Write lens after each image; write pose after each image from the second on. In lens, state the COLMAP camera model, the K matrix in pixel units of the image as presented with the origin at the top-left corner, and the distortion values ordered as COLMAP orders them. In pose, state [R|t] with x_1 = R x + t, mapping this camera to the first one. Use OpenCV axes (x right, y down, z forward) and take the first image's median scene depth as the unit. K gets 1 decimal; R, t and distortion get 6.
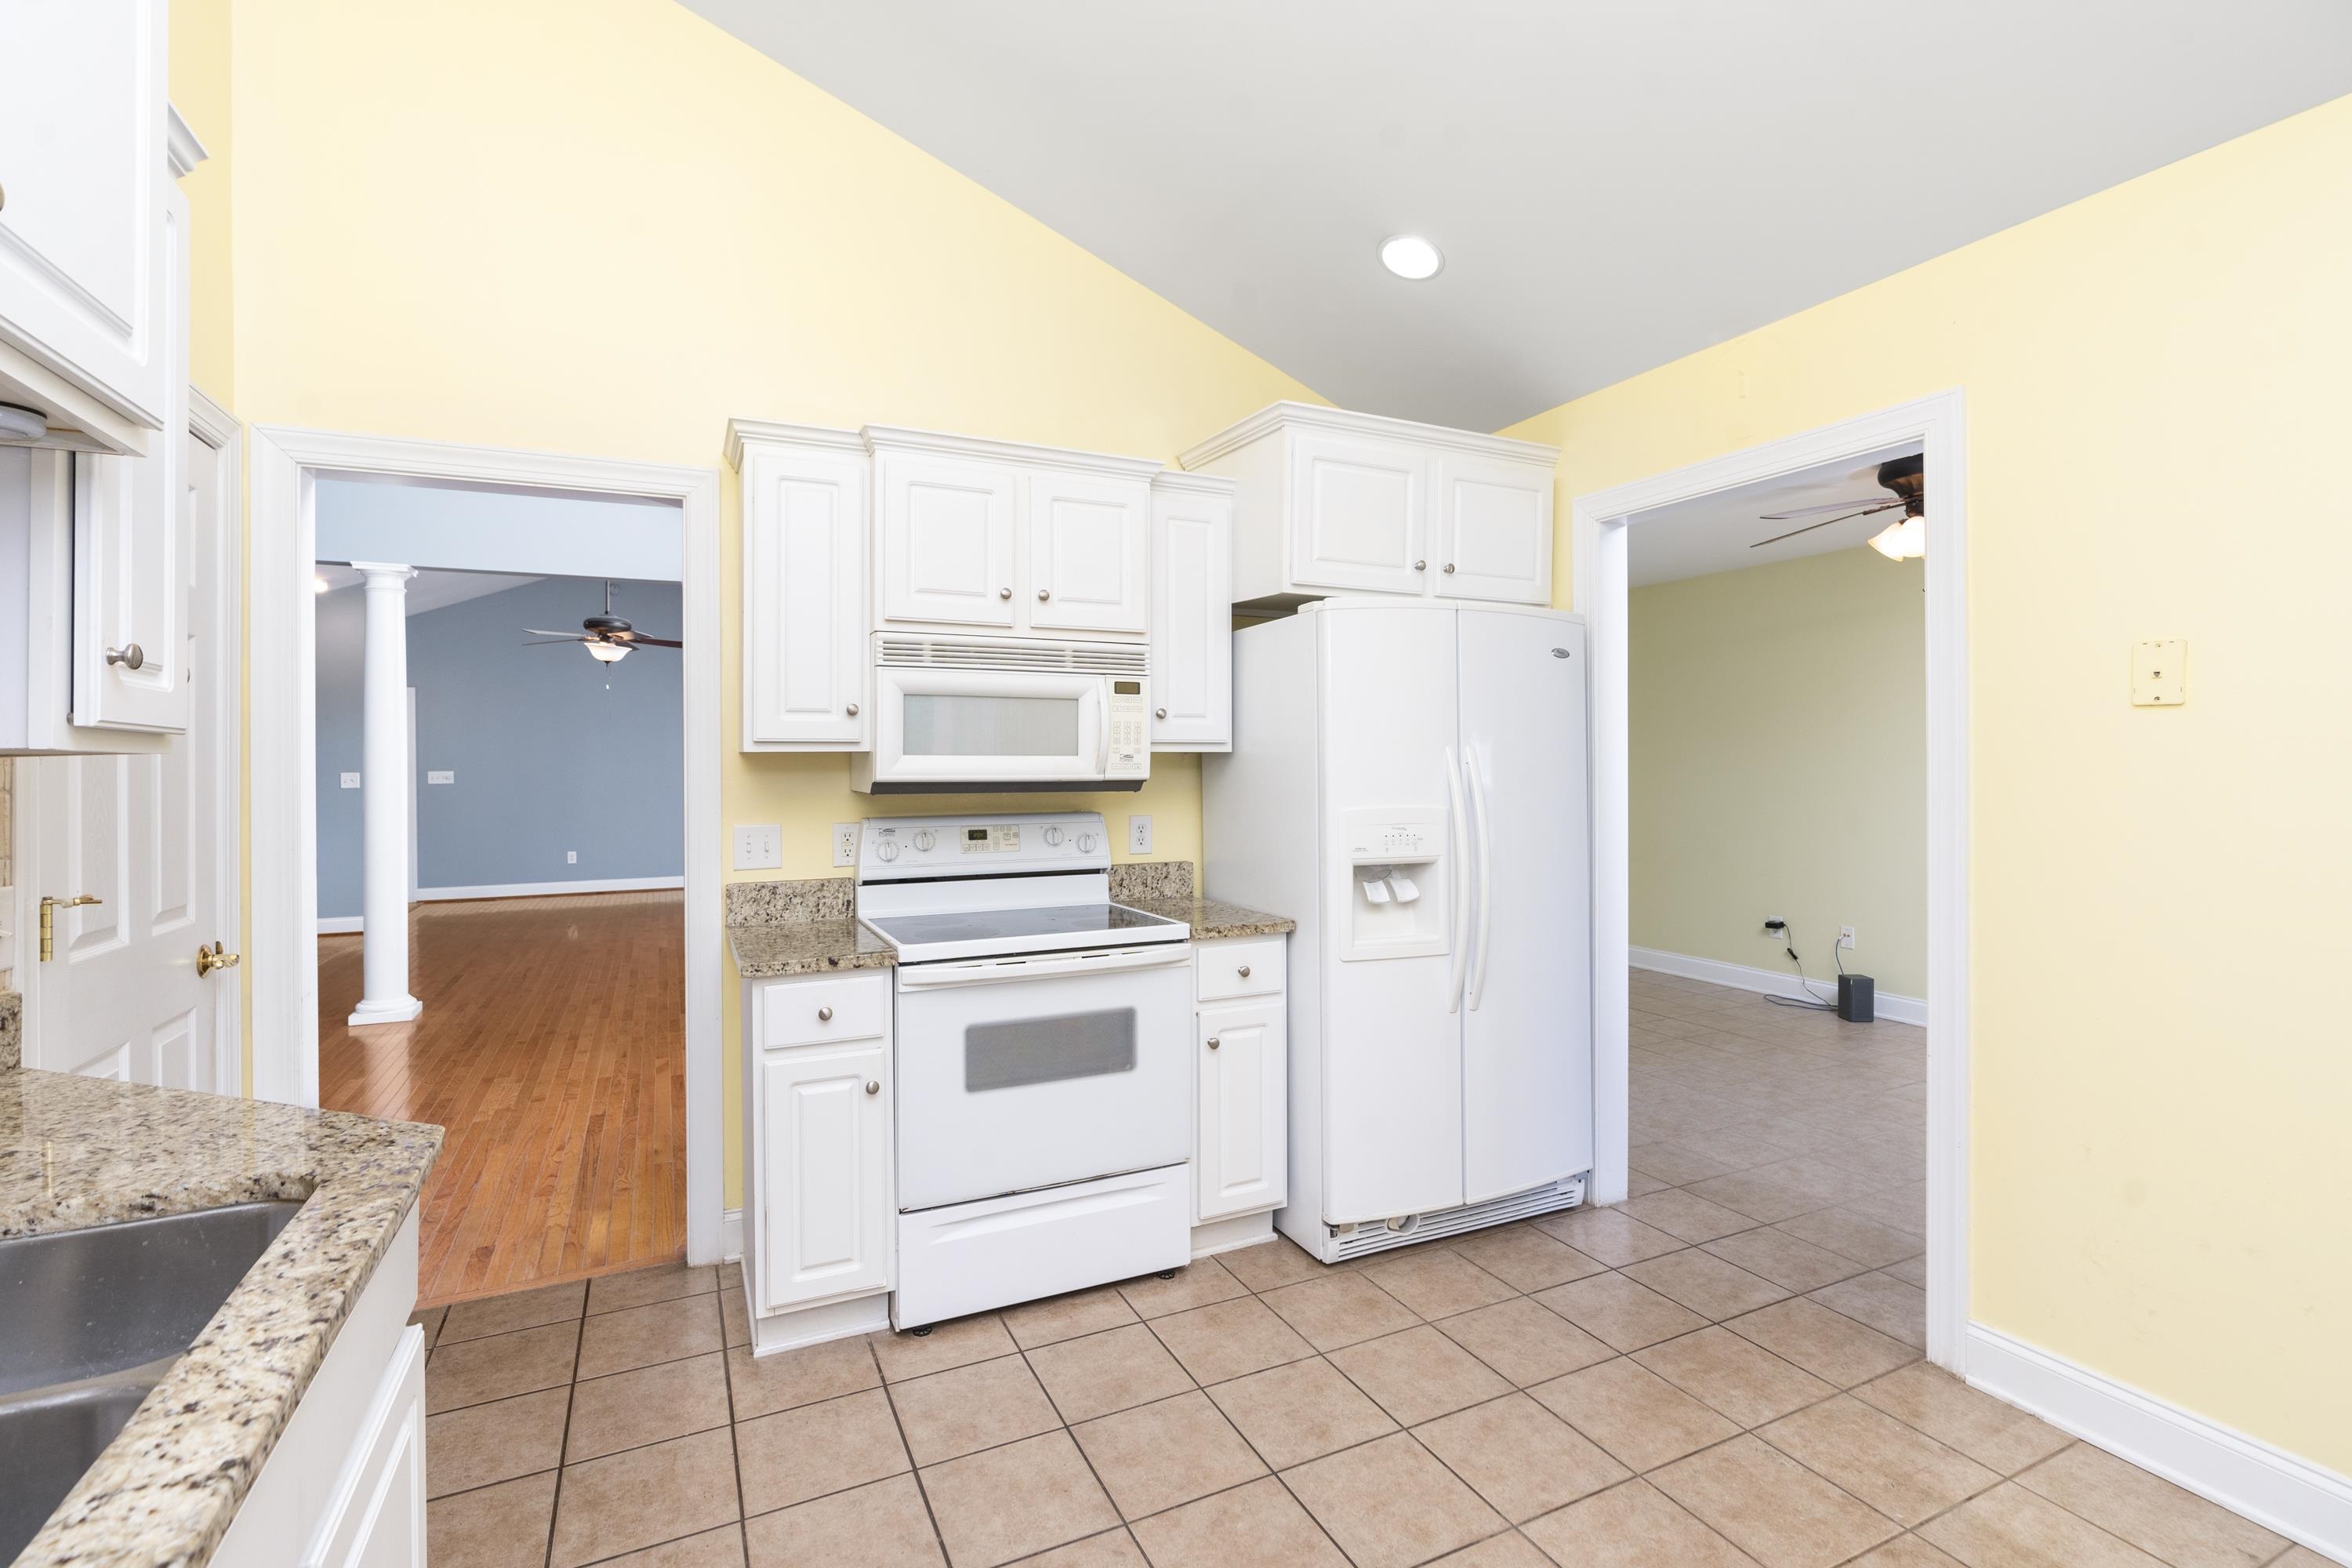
lens RADIAL K [[1067.1, 0, 1173.0], [0, 1067.1, 767.4], [0, 0, 1]] dist [-0.002726, 0.000475]
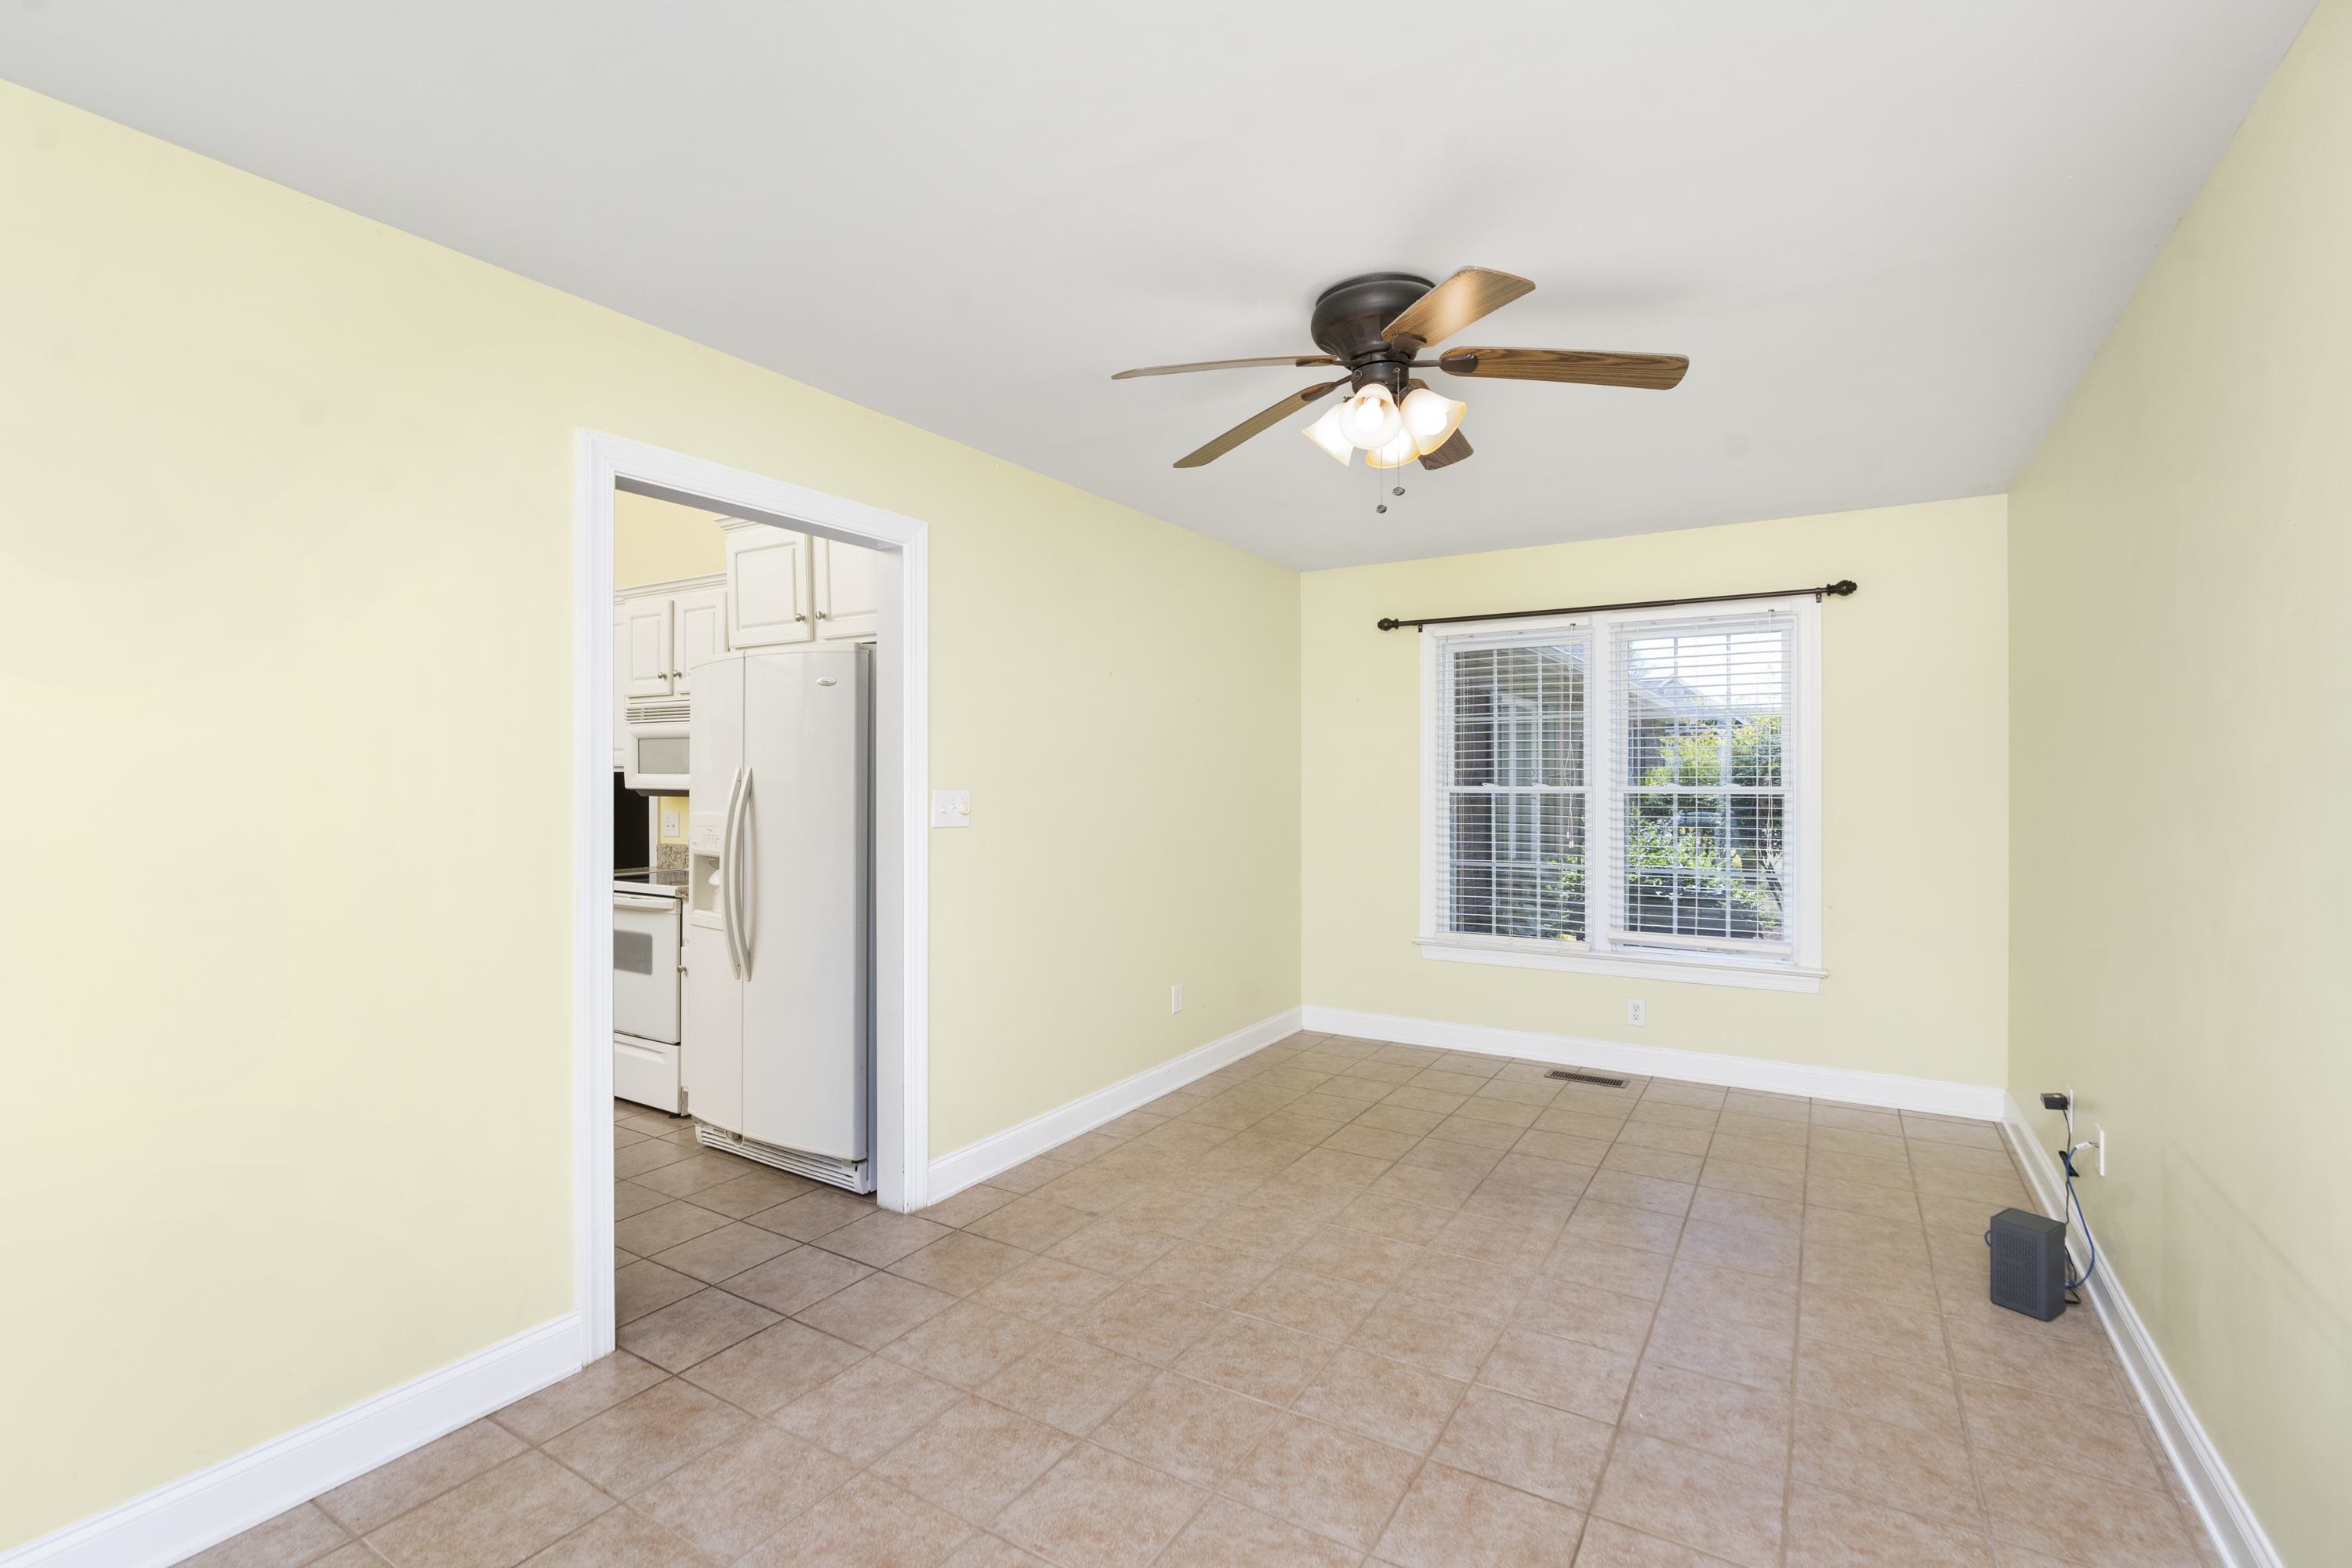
lens RADIAL K [[1075.0, 0, 1176.0], [0, 1075.0, 784.0], [0, 0, 1]] dist [-0.002325, -0.000035]
pose [[0.527415, 0.004509, -0.849596, 1.633615], [-0.003711, 0.999989, 0.003003, -0.002722], [0.849600, 0.001570, 0.527425, 0.787316]]
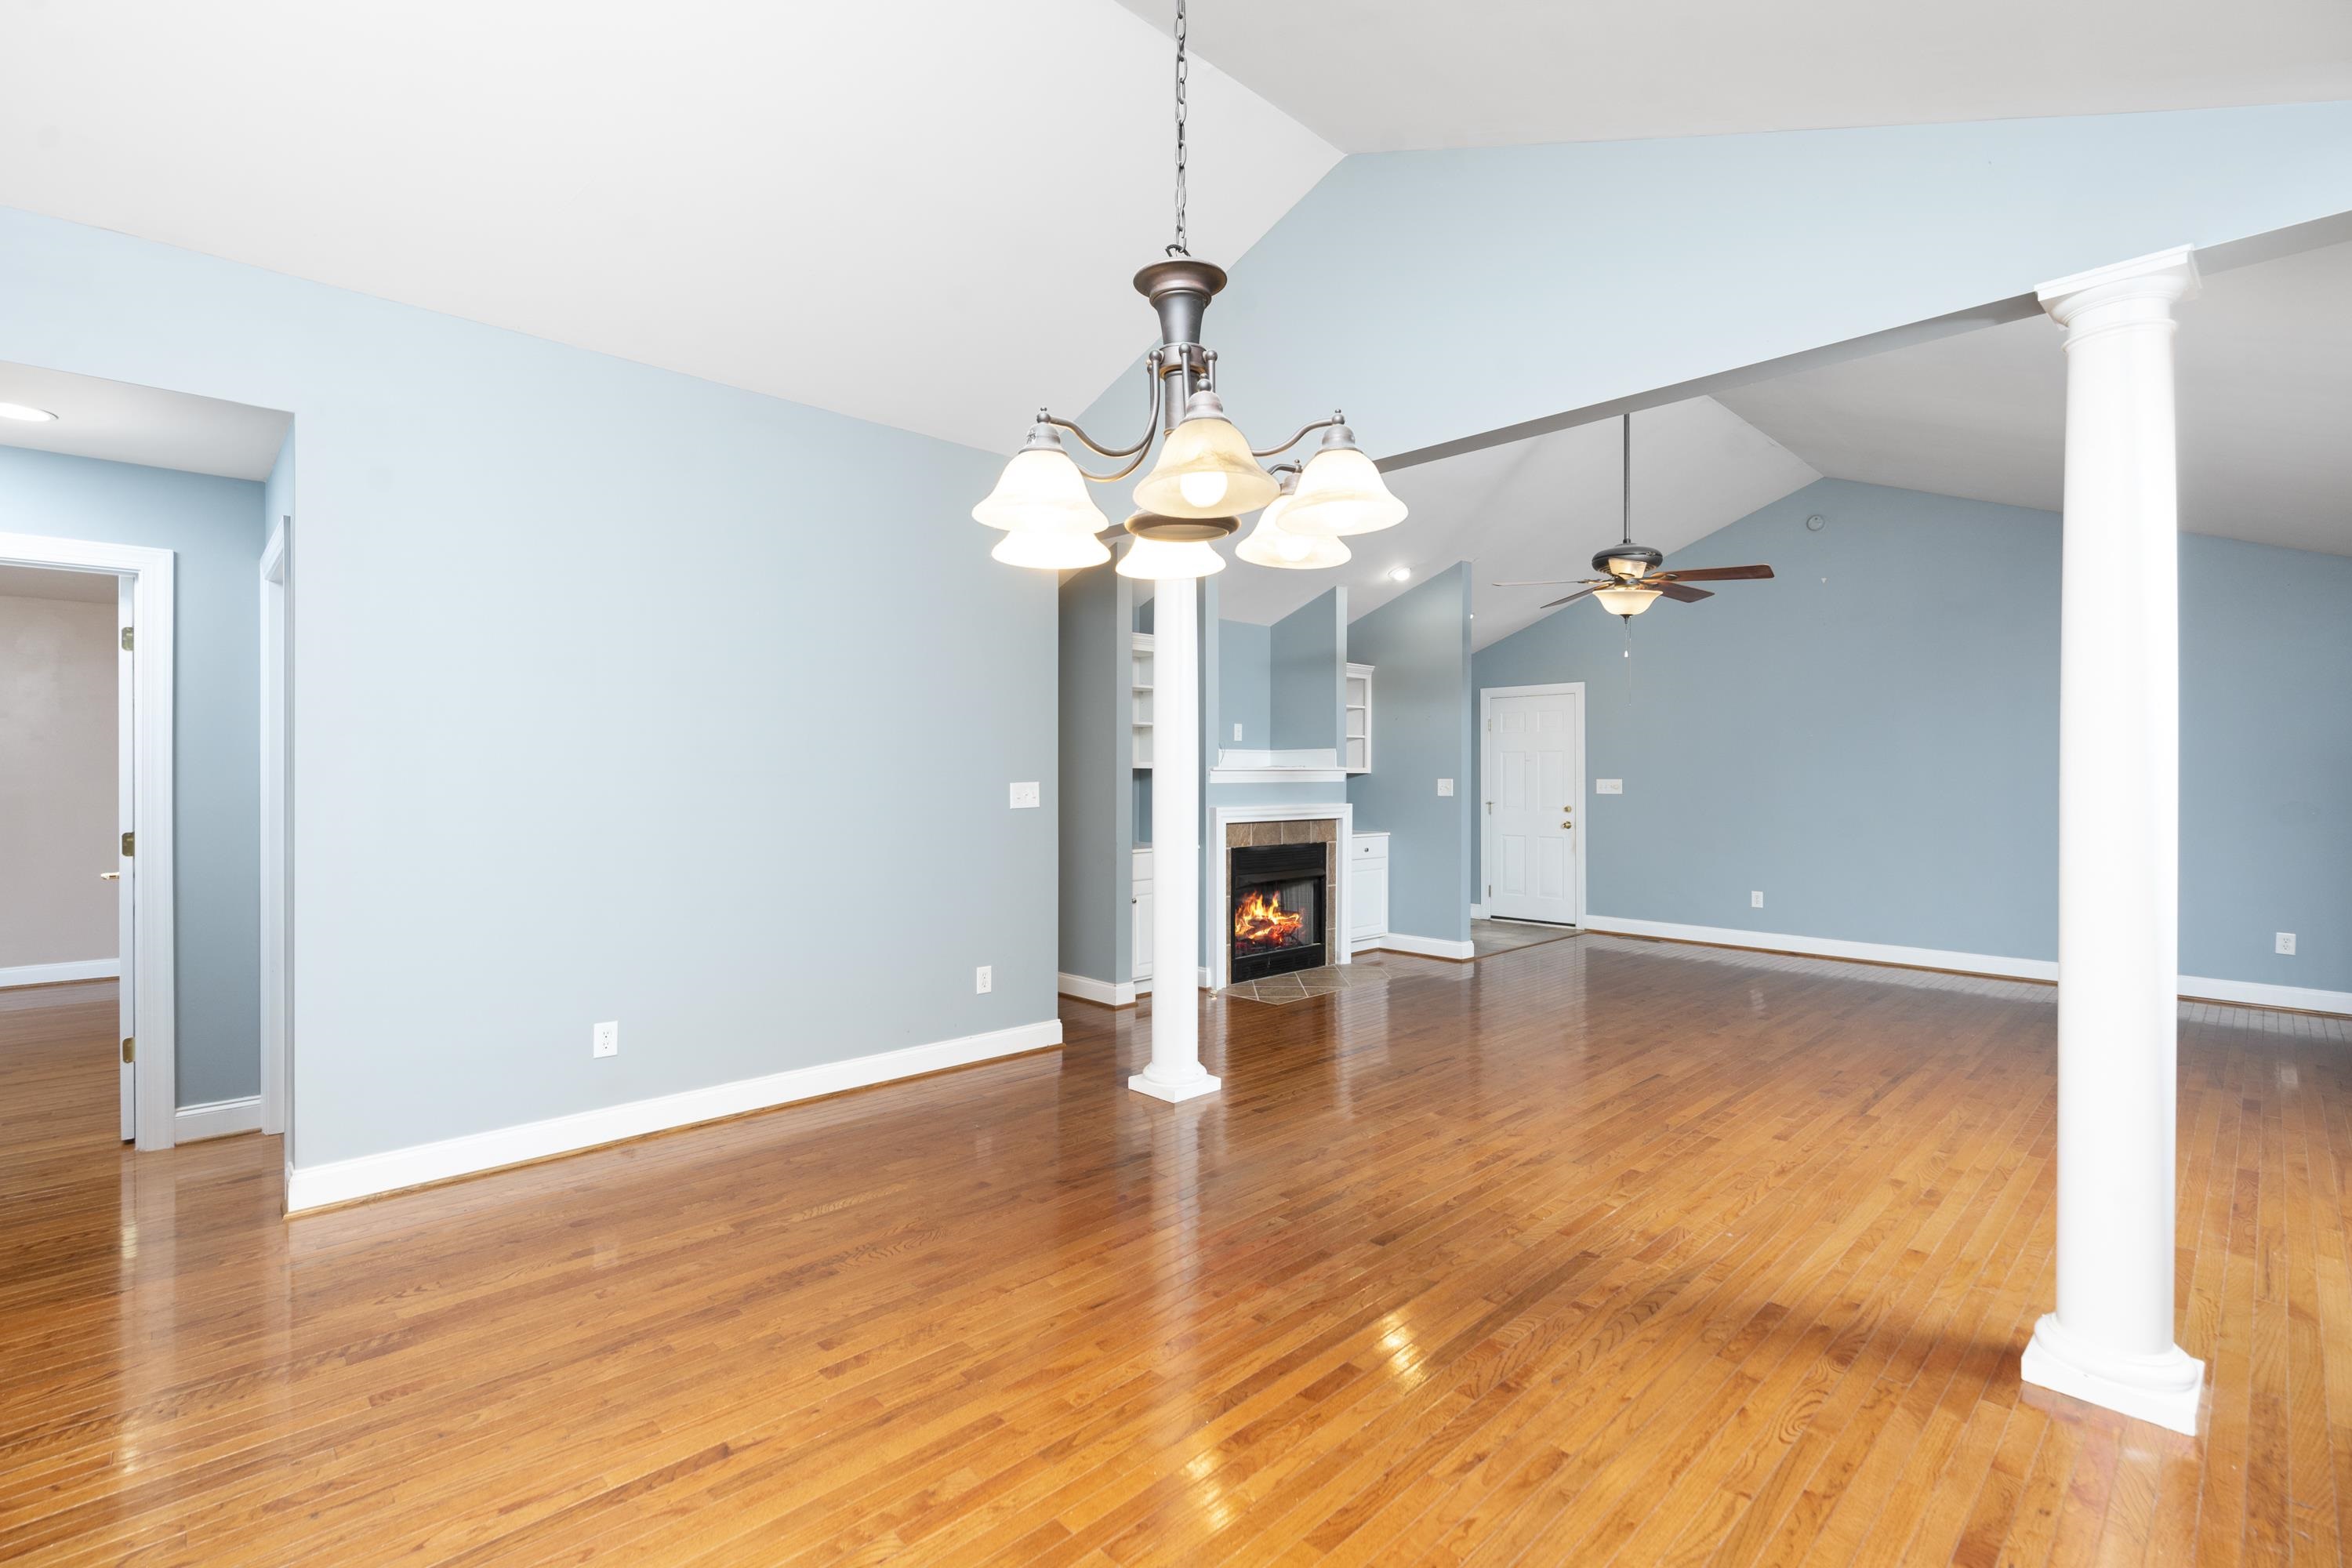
lens RADIAL K [[1069.5, 0, 1185.3], [0, 1069.5, 773.2], [0, 0, 1]] dist [-0.000892, 0.000150]
pose [[0.328968, 0.005287, -0.944326, 0.026068], [-0.007628, 0.999967, 0.002941, -0.003862], [0.944310, 0.006236, 0.328997, 1.487247]]
